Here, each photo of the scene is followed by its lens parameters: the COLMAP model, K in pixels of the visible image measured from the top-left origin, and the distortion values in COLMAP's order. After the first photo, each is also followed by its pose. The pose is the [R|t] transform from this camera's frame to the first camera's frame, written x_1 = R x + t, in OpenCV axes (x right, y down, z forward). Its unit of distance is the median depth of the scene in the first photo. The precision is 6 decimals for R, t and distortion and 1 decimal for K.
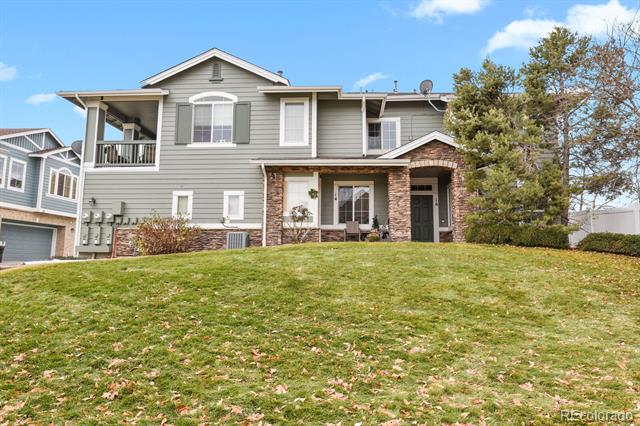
lens RADIAL K [[394.7, 0, 320.0], [0, 394.7, 213.0], [0, 0, 1]] dist [-0.000613, 0.000122]
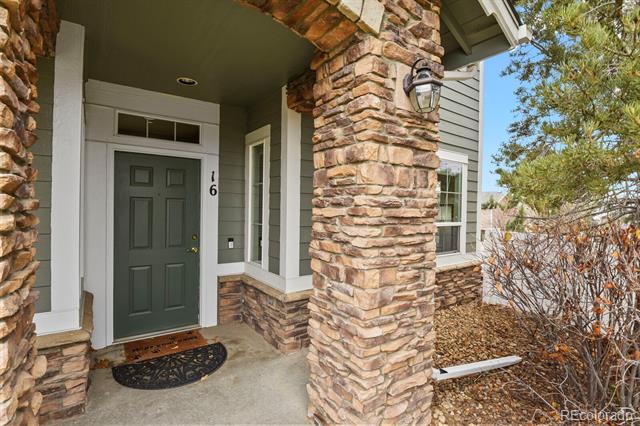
lens RADIAL K [[313.7, 0, 323.0], [0, 313.7, 212.4], [0, 0, 1]] dist [-0.029128, -0.001676]
pose [[0.752426, -0.001748, 0.658675, 0.190476], [-0.088887, 0.990580, 0.104168, -0.037146], [-0.652652, -0.136926, 0.745182, 0.726063]]
